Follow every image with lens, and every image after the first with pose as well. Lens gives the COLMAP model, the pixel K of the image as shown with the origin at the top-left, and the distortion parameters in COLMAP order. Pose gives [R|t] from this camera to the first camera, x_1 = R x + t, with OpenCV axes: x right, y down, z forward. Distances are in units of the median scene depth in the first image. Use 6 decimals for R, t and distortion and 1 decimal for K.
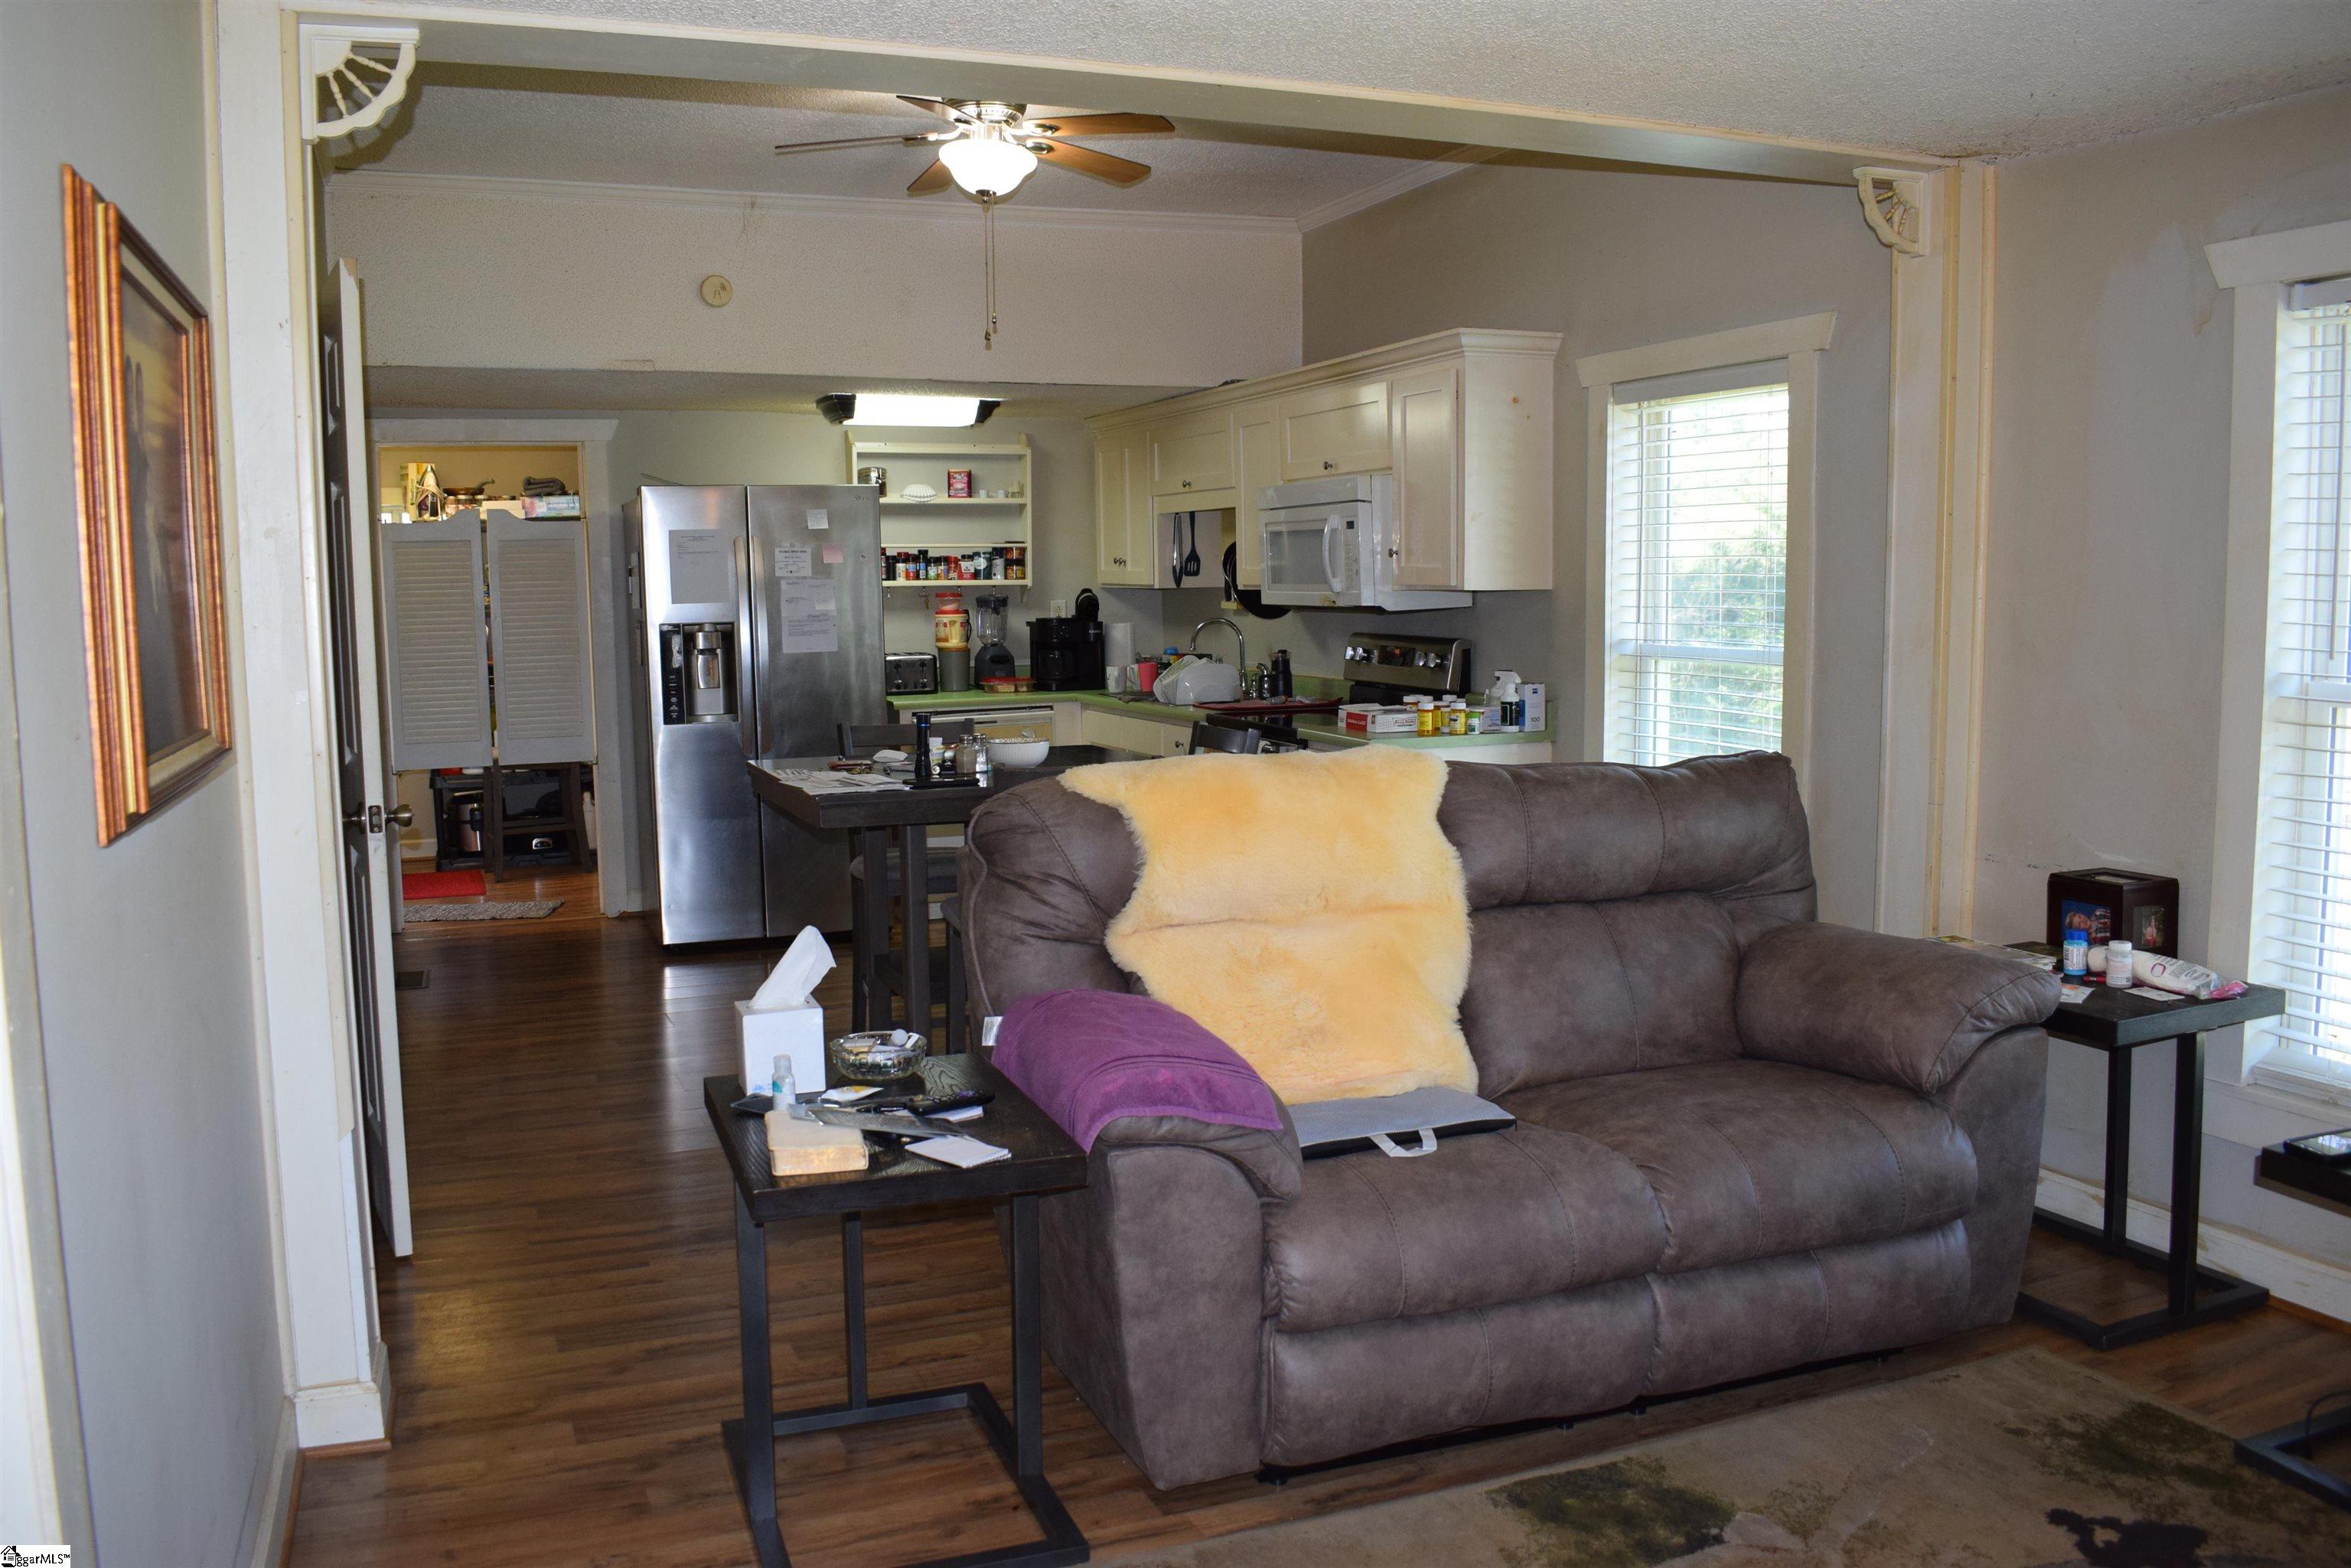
lens RADIAL K [[1824.2, 0, 1150.4], [0, 1824.2, 789.2], [0, 0, 1]] dist [-0.101911, 0.024364]
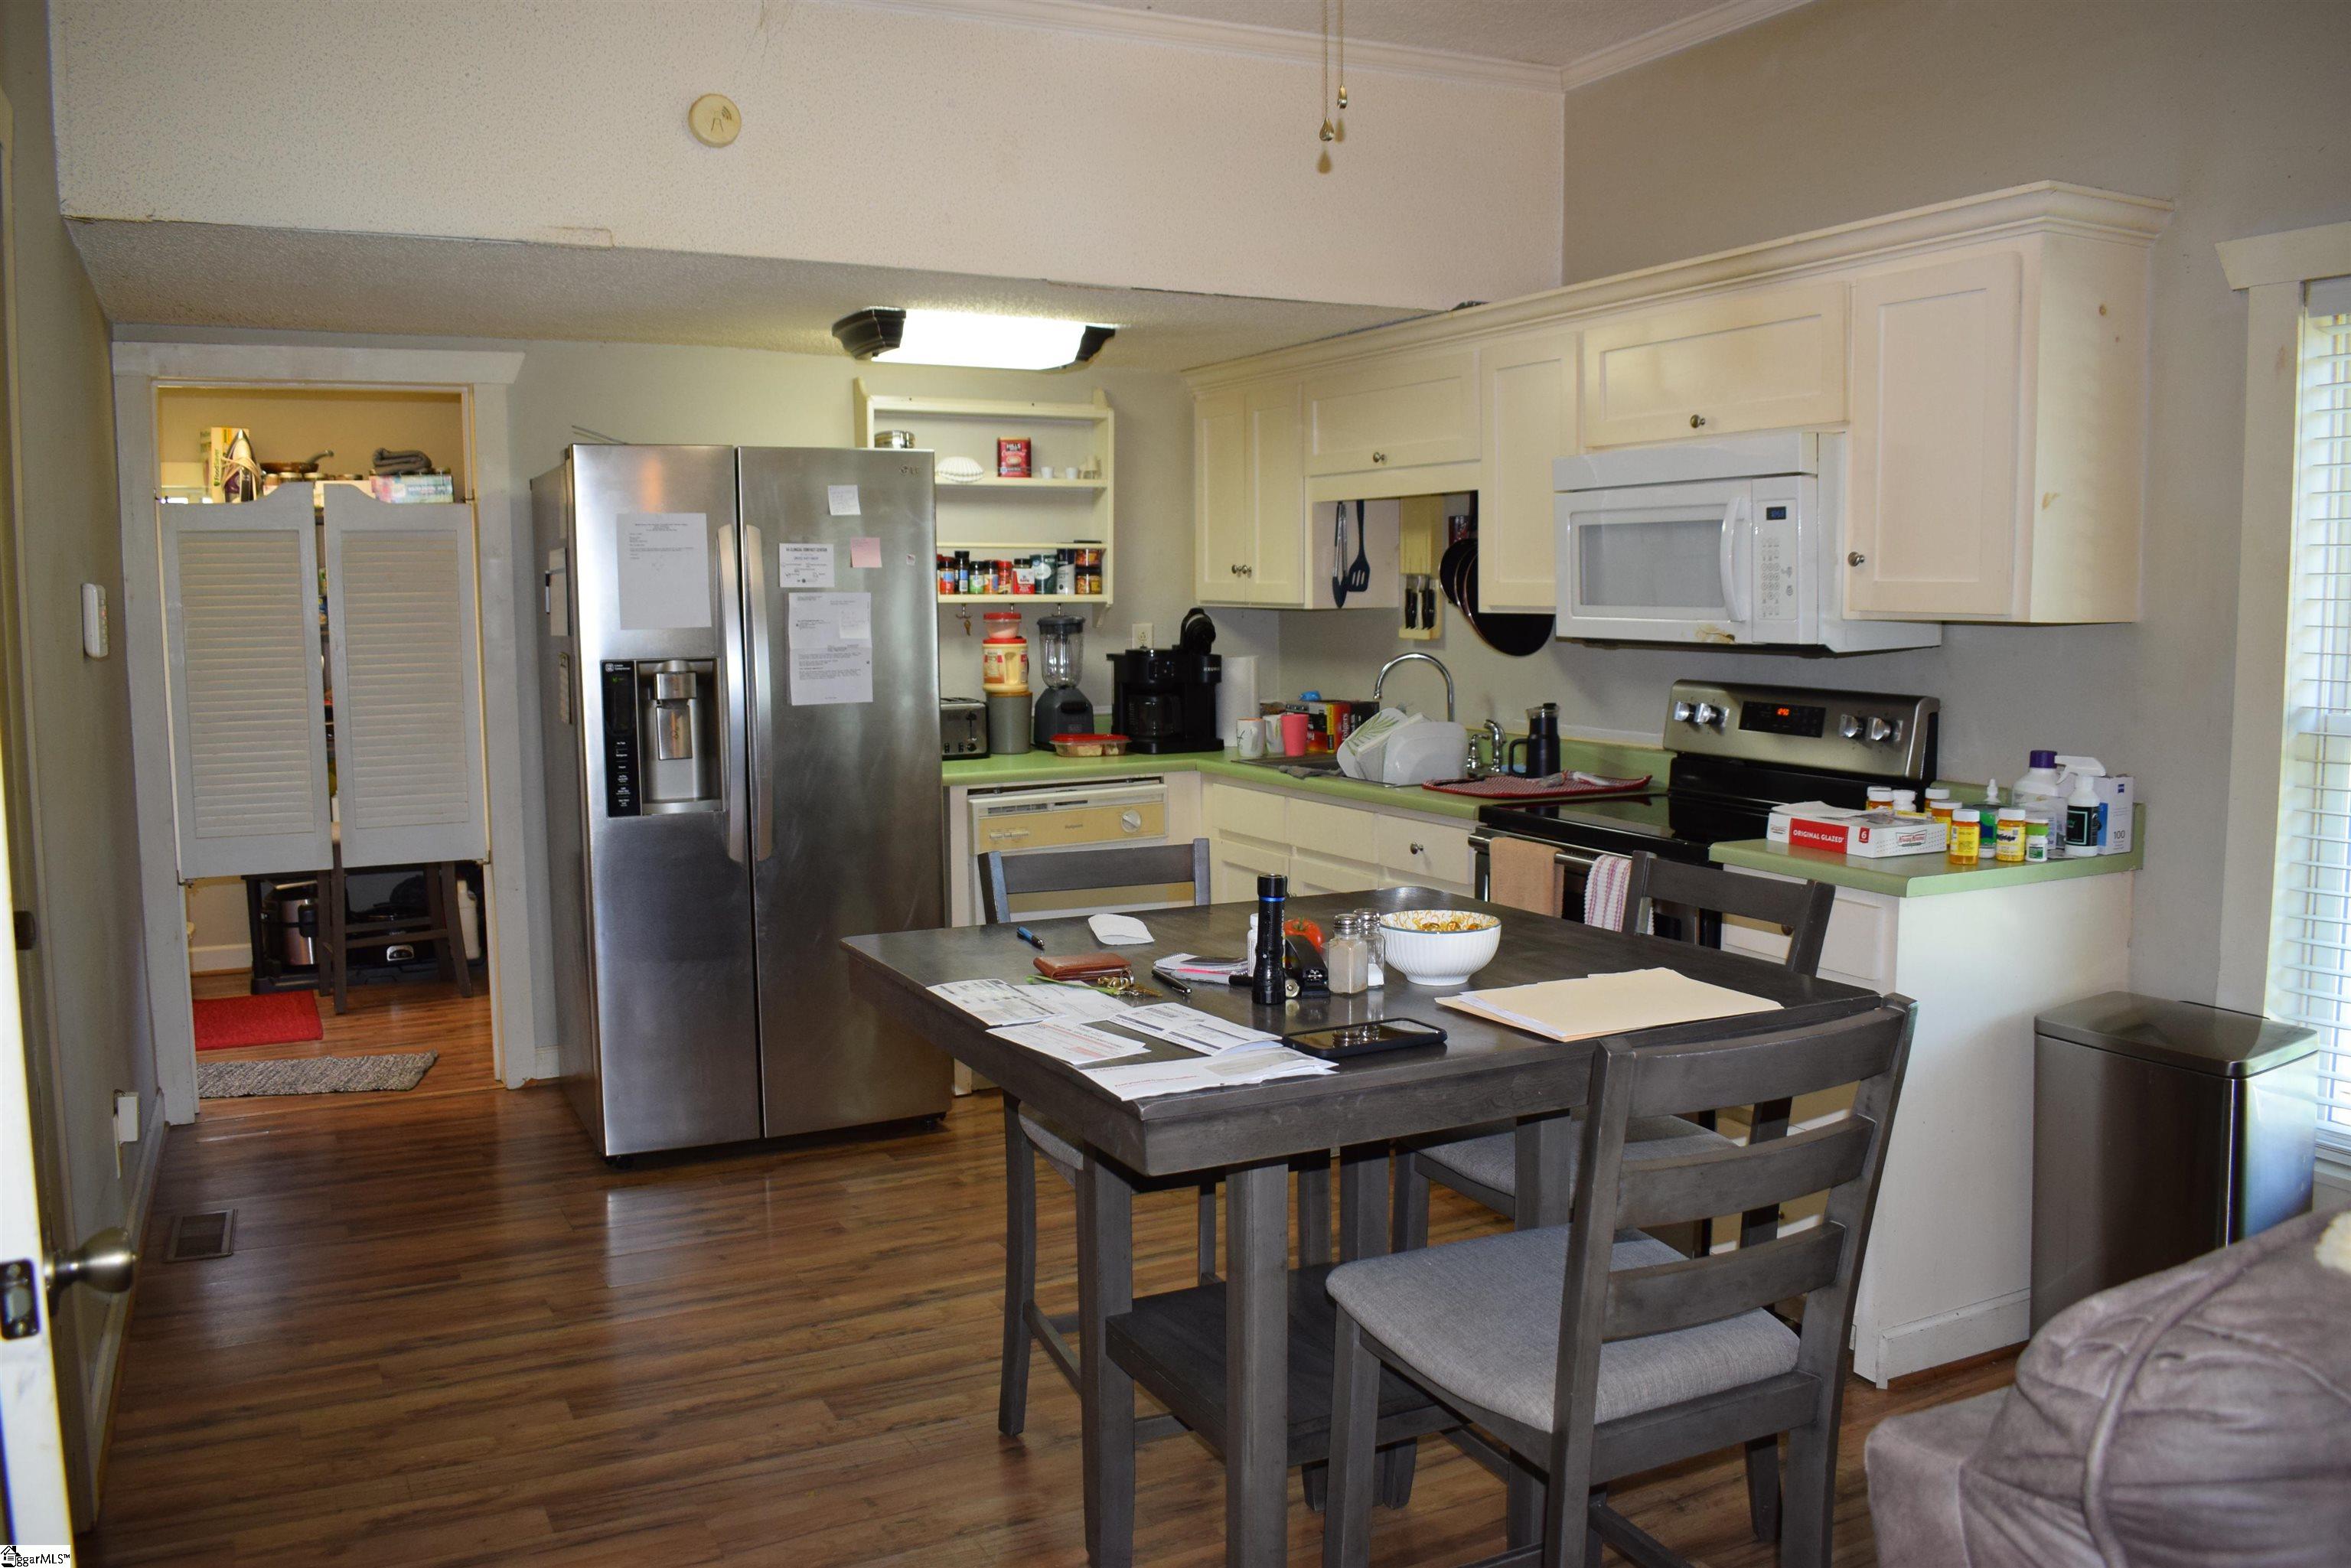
lens RADIAL K [[1824.2, 0, 1150.4], [0, 1824.2, 789.2], [0, 0, 1]] dist [-0.101911, 0.024364]
pose [[0.996497, -0.002618, 0.083590, -0.115078], [0.003255, 0.999967, -0.007489, -0.035438], [-0.083568, 0.007735, 0.996472, 0.304793]]
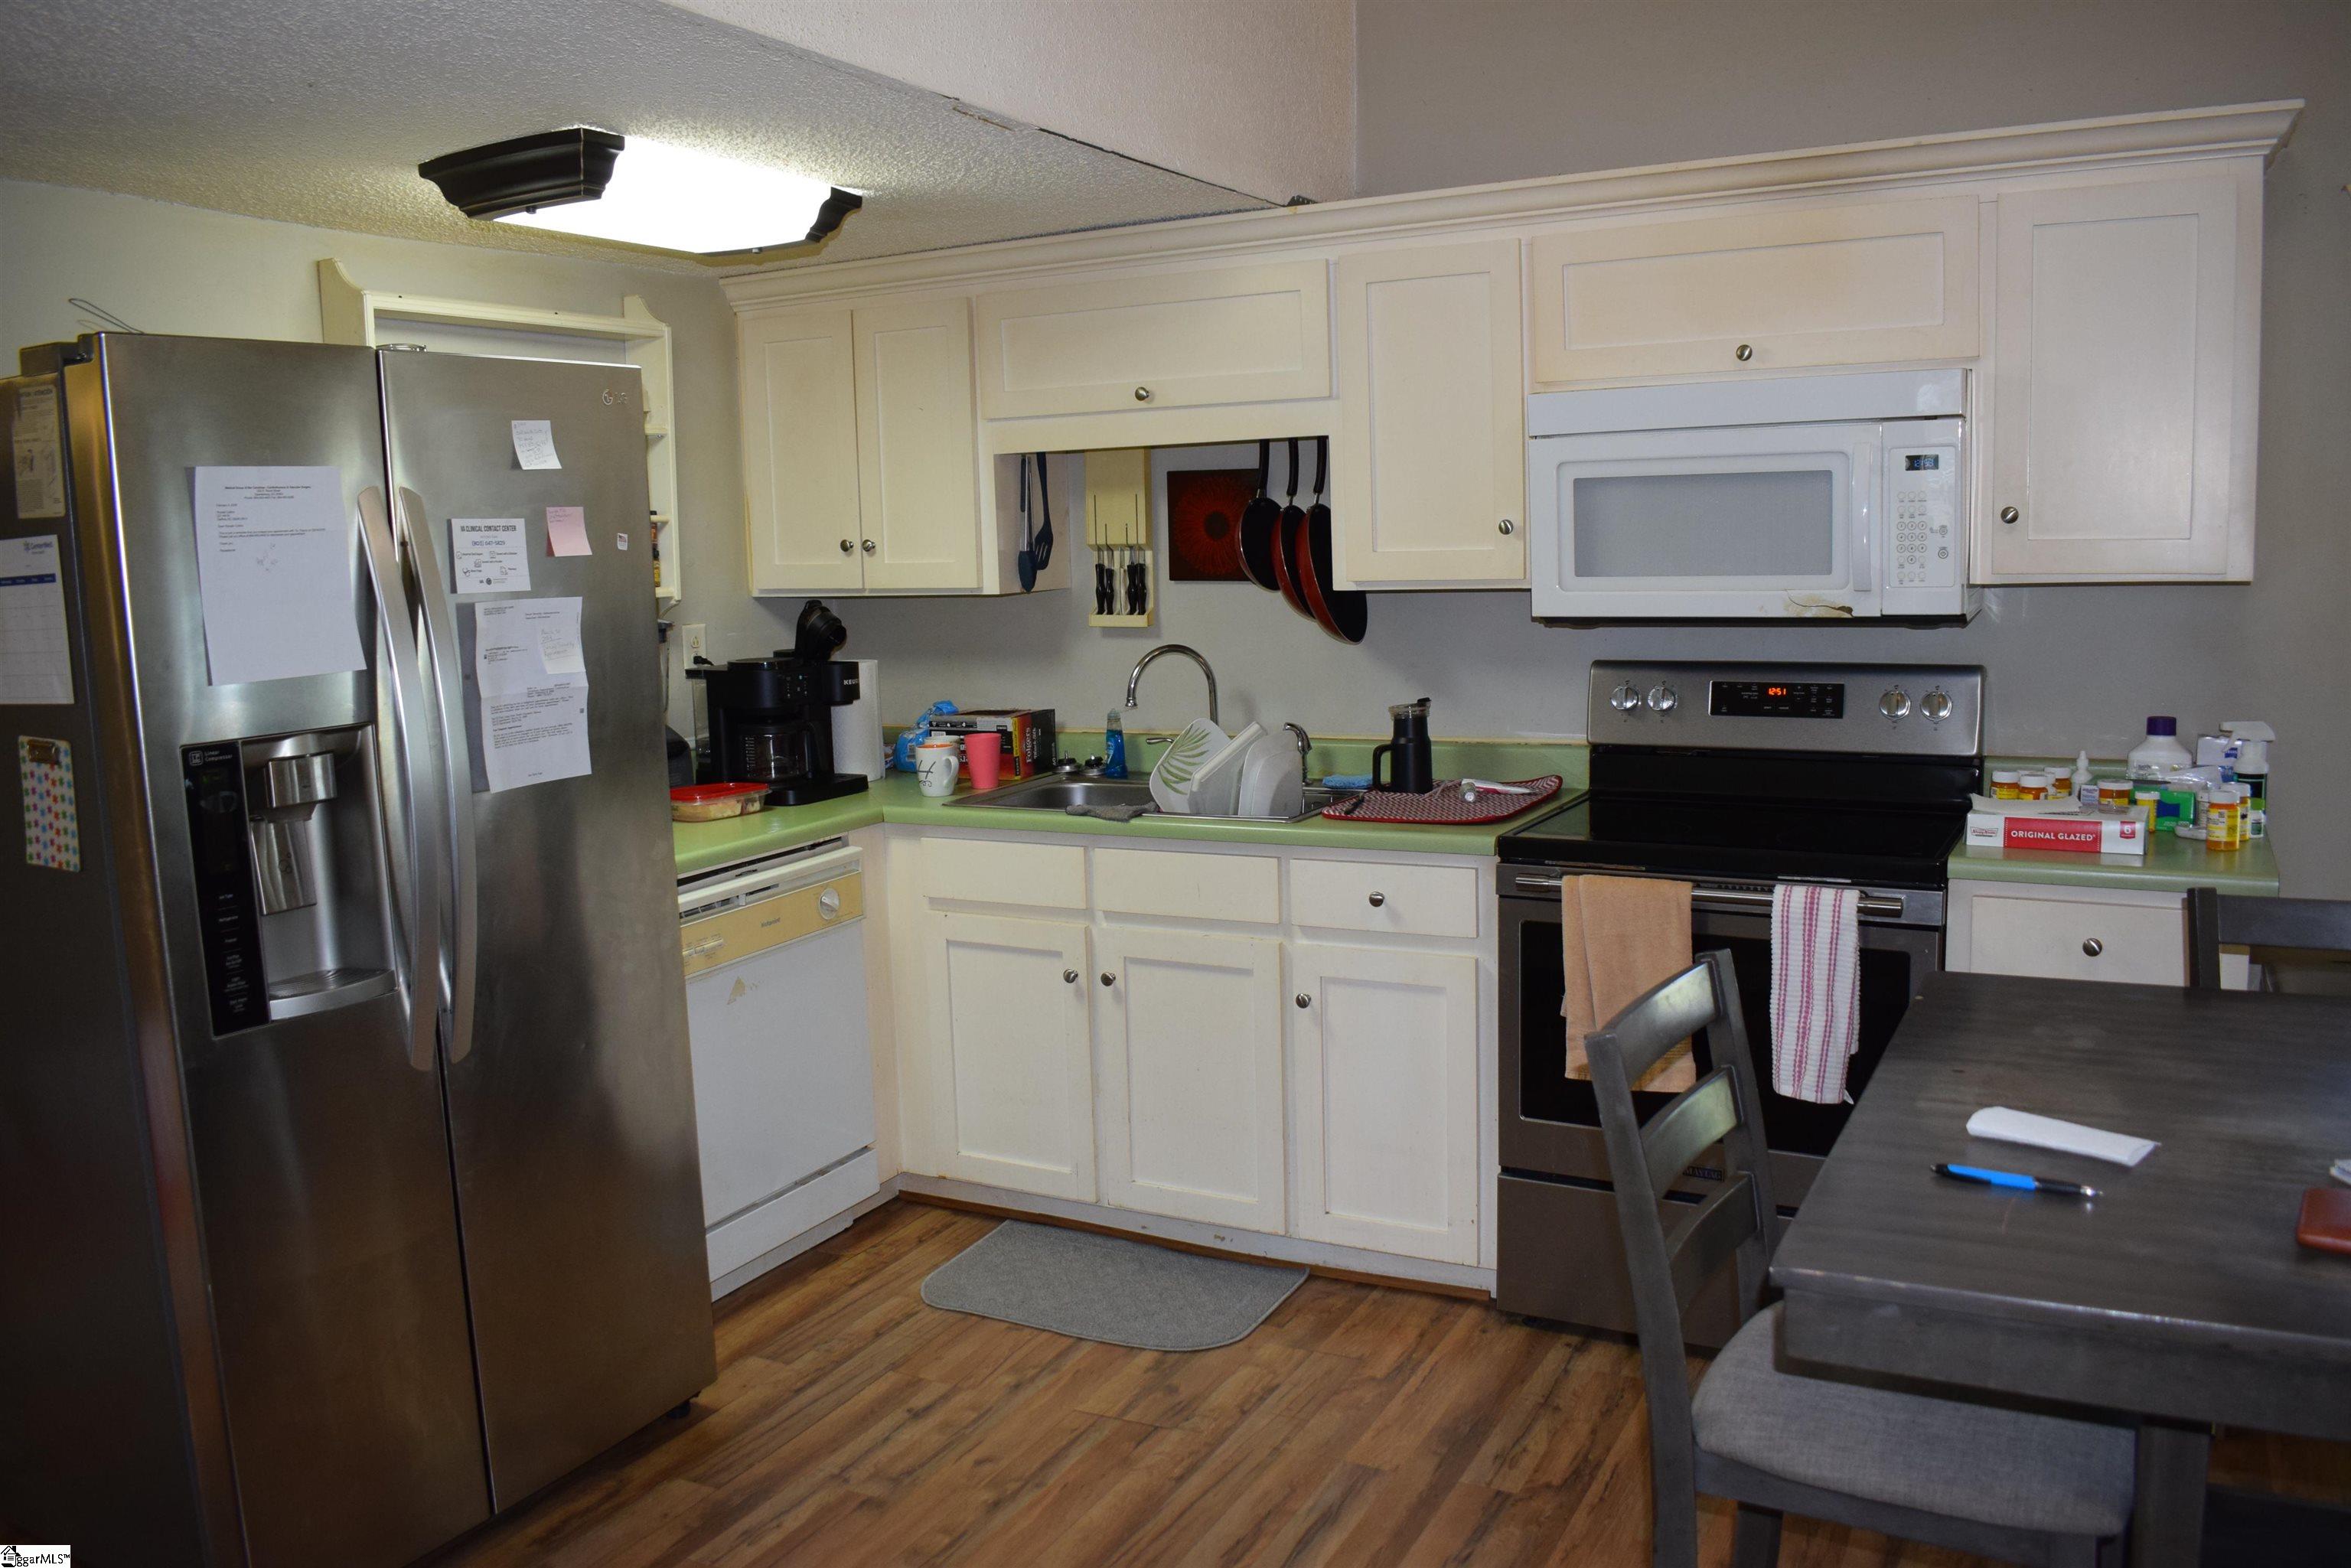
lens RADIAL K [[1824.2, 0, 1150.4], [0, 1824.2, 789.2], [0, 0, 1]] dist [-0.101911, 0.024364]
pose [[0.774187, -0.098849, 0.625190, -0.297098], [0.095938, 0.994644, 0.038461, -0.069050], [-0.625644, 0.030204, 0.779524, 0.552285]]
